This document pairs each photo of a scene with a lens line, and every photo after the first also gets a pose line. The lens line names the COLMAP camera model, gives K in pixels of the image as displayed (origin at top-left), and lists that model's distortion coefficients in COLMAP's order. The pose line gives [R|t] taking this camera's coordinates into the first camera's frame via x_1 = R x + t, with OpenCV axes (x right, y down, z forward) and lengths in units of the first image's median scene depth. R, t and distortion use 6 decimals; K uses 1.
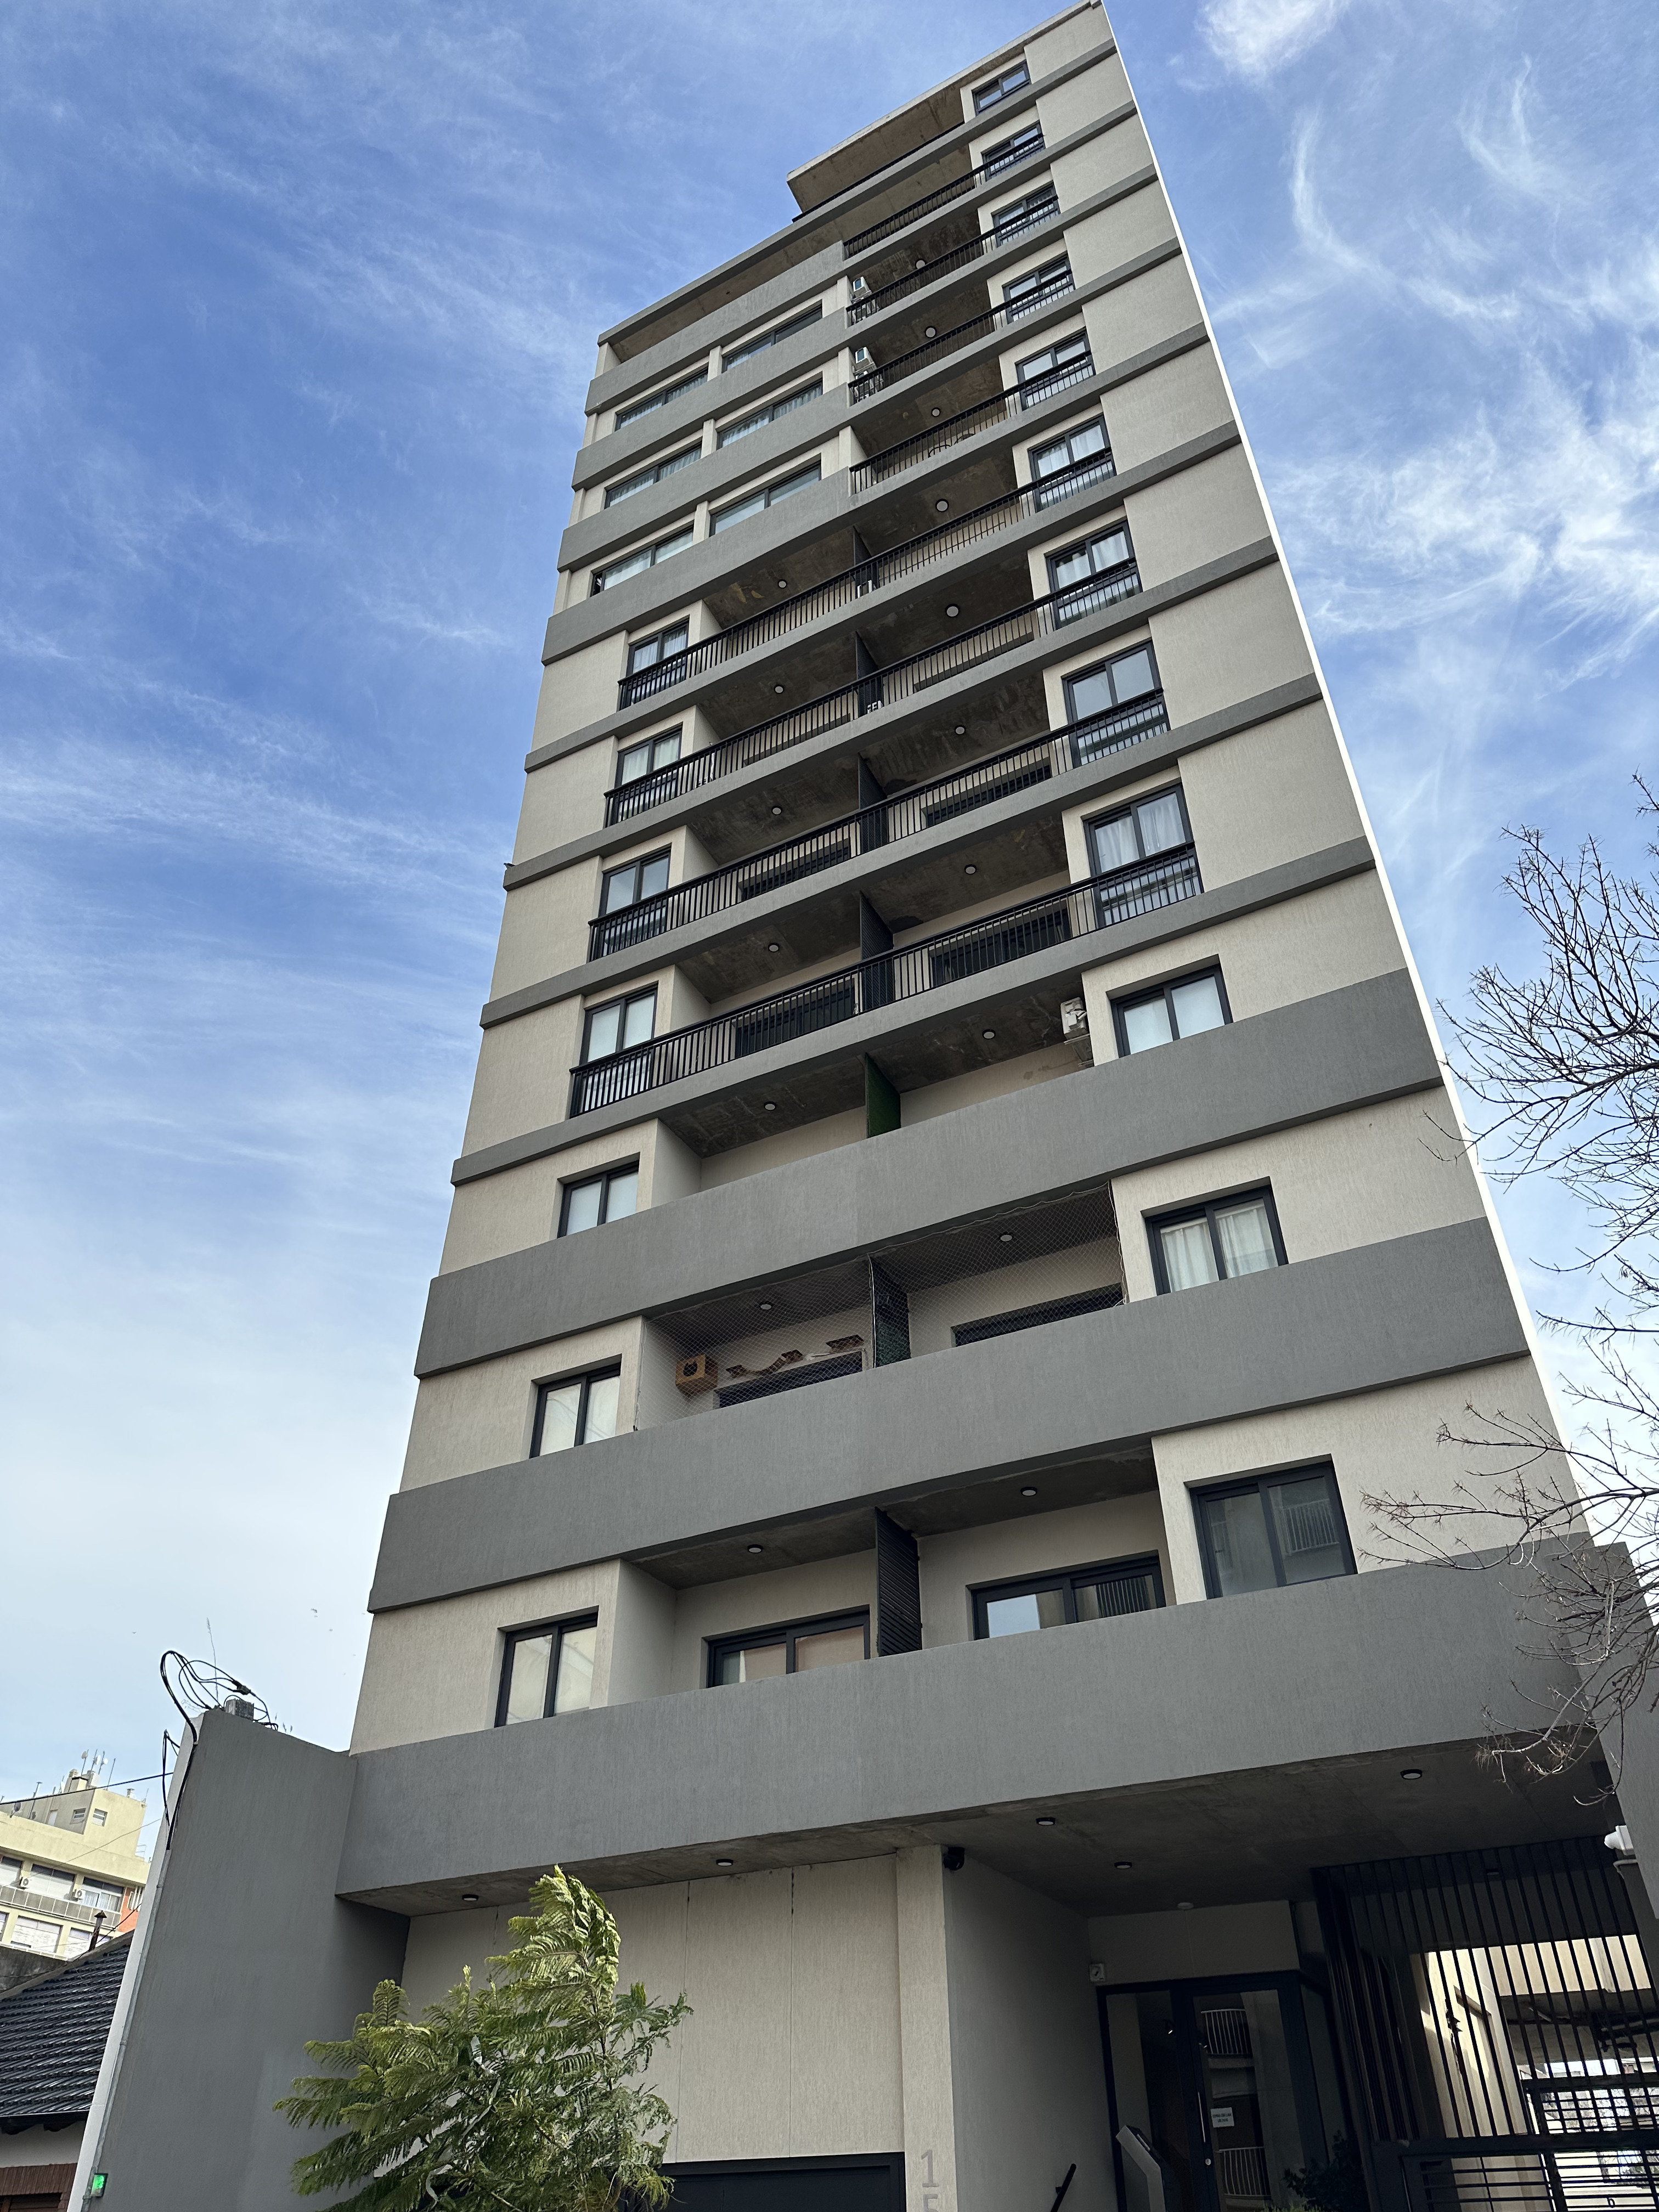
lens RADIAL K [[1546.2, 0, 829.5], [0, 1546.2, 1106.0], [0, 0, 1]] dist [0.001012, 0.000362]
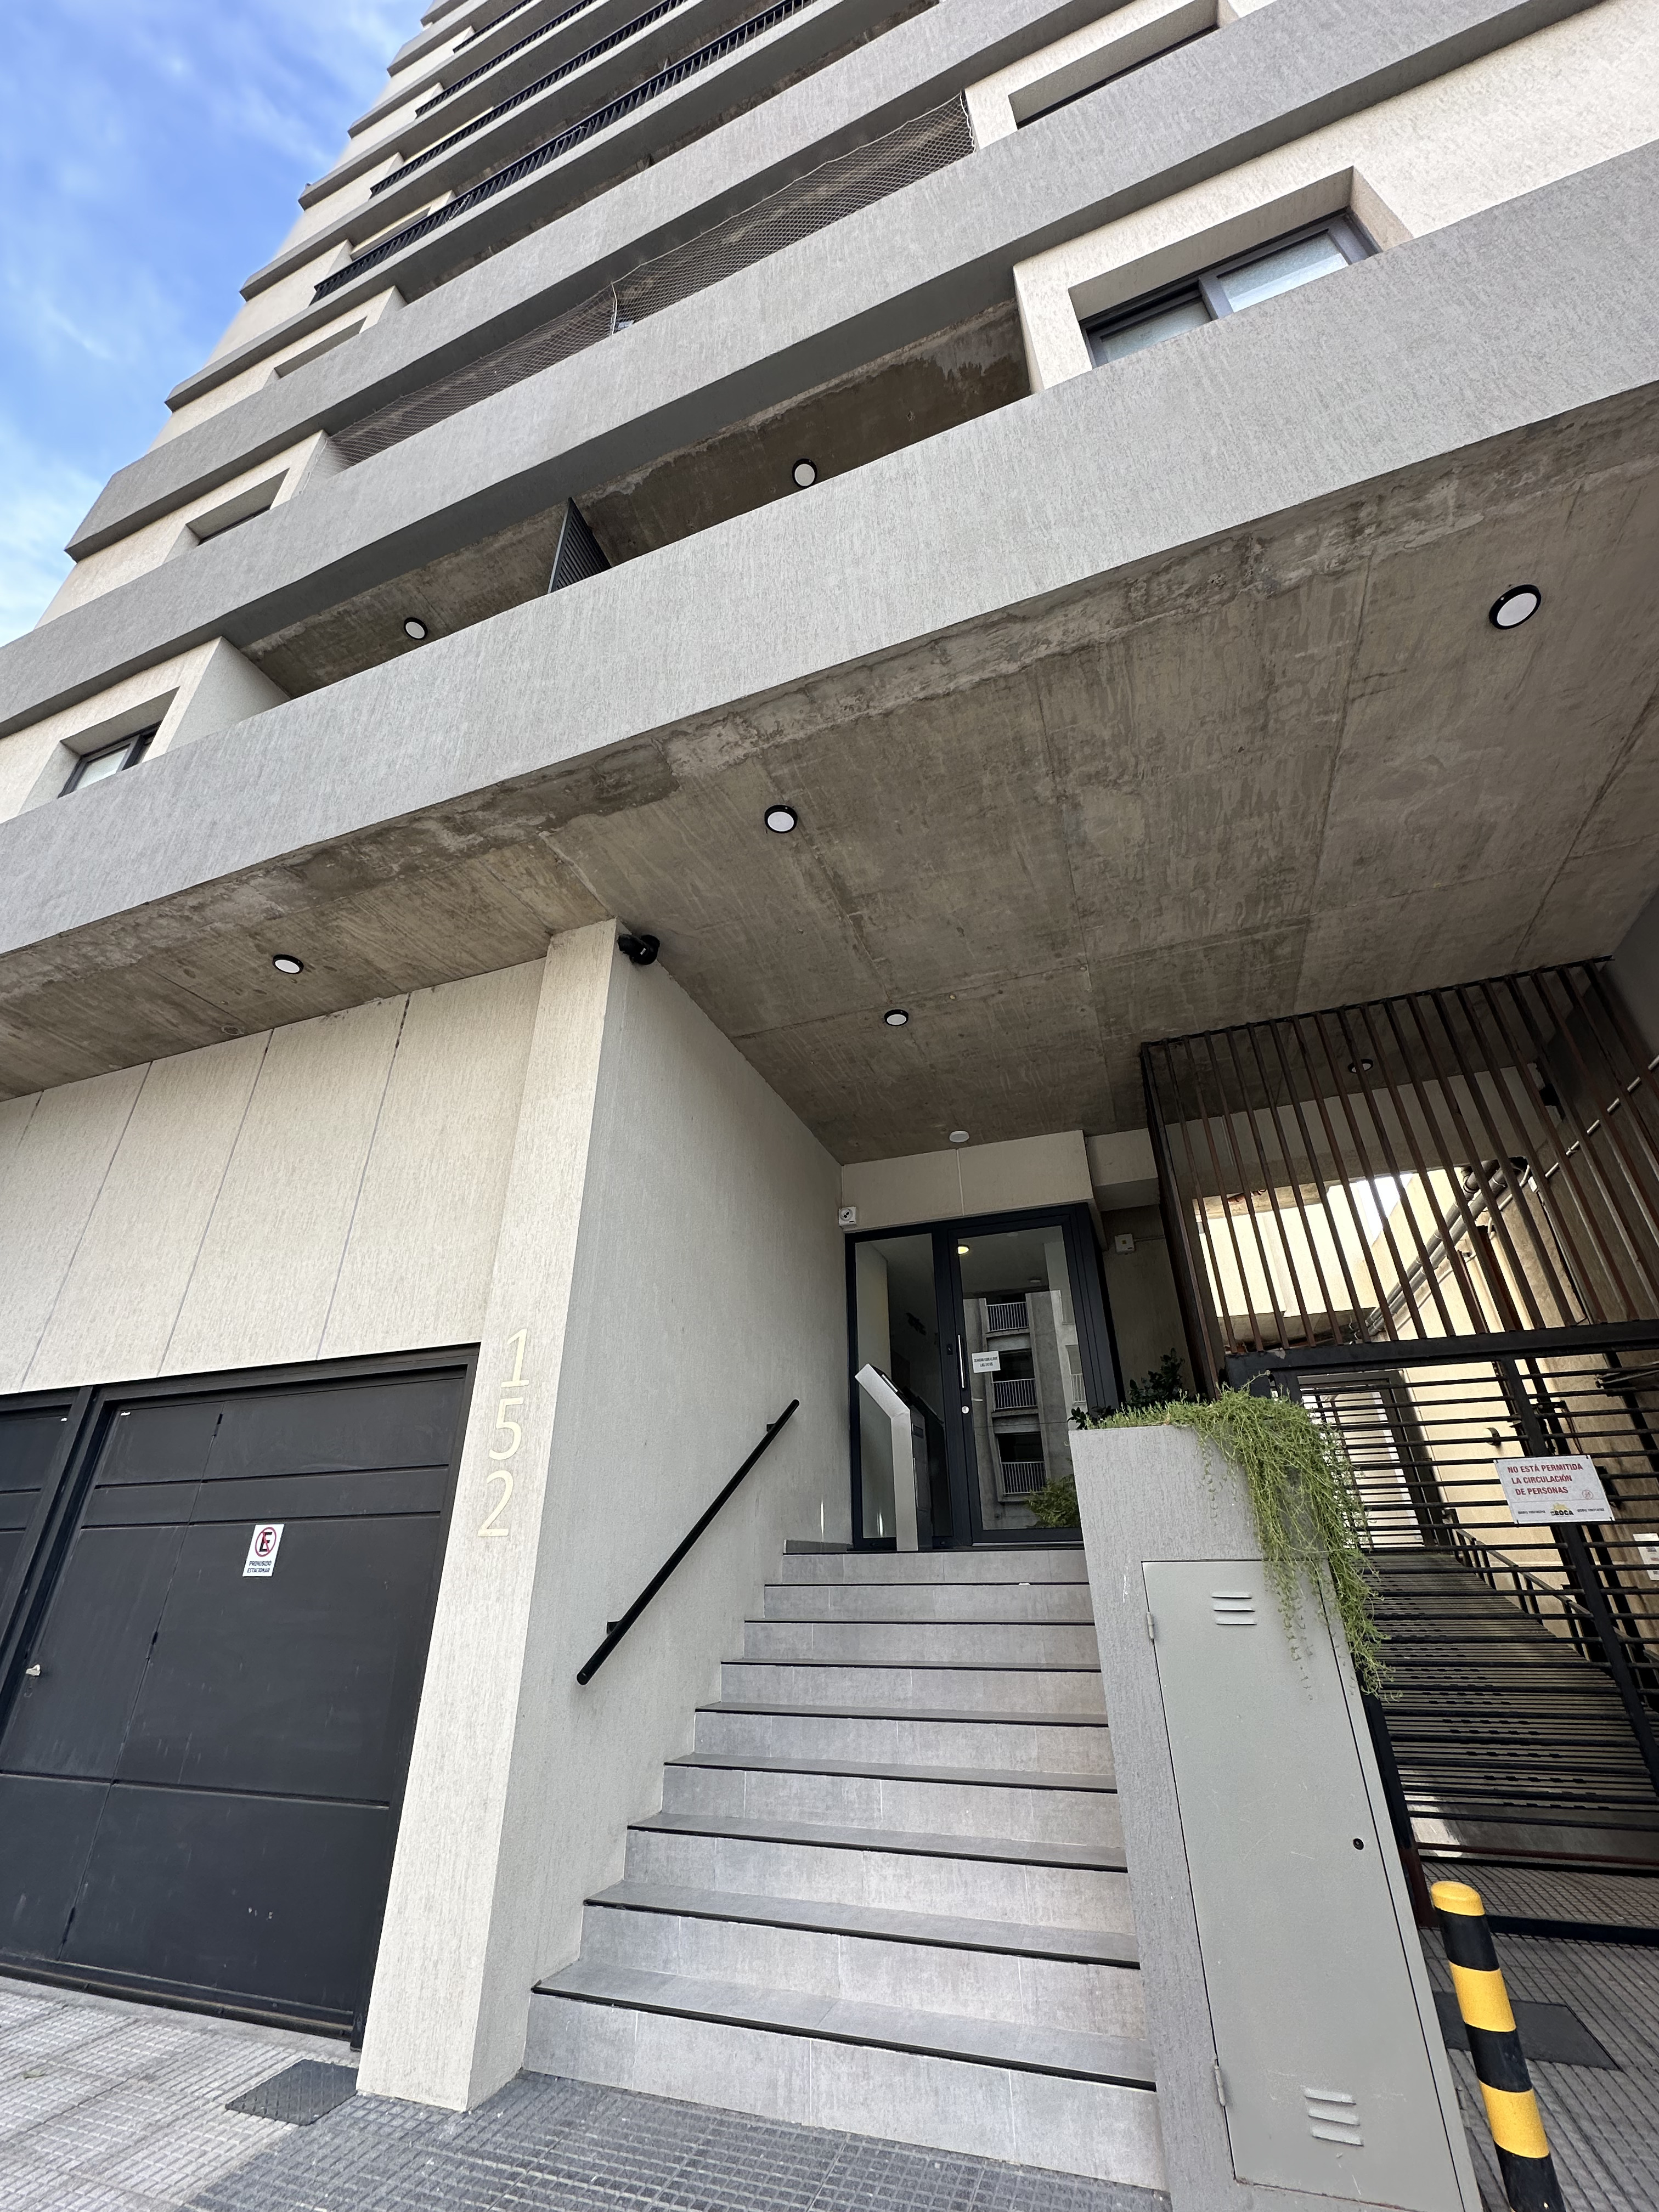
lens RADIAL K [[879.0, 0, 829.5], [0, 879.0, 1106.0], [0, 0, 1]] dist [-0.002012, -0.000650]
pose [[0.991032, 0.053306, 0.122533, 0.112147], [-0.074527, 0.981614, 0.175724, 0.460623], [-0.110913, -0.183280, 0.976784, 0.601036]]
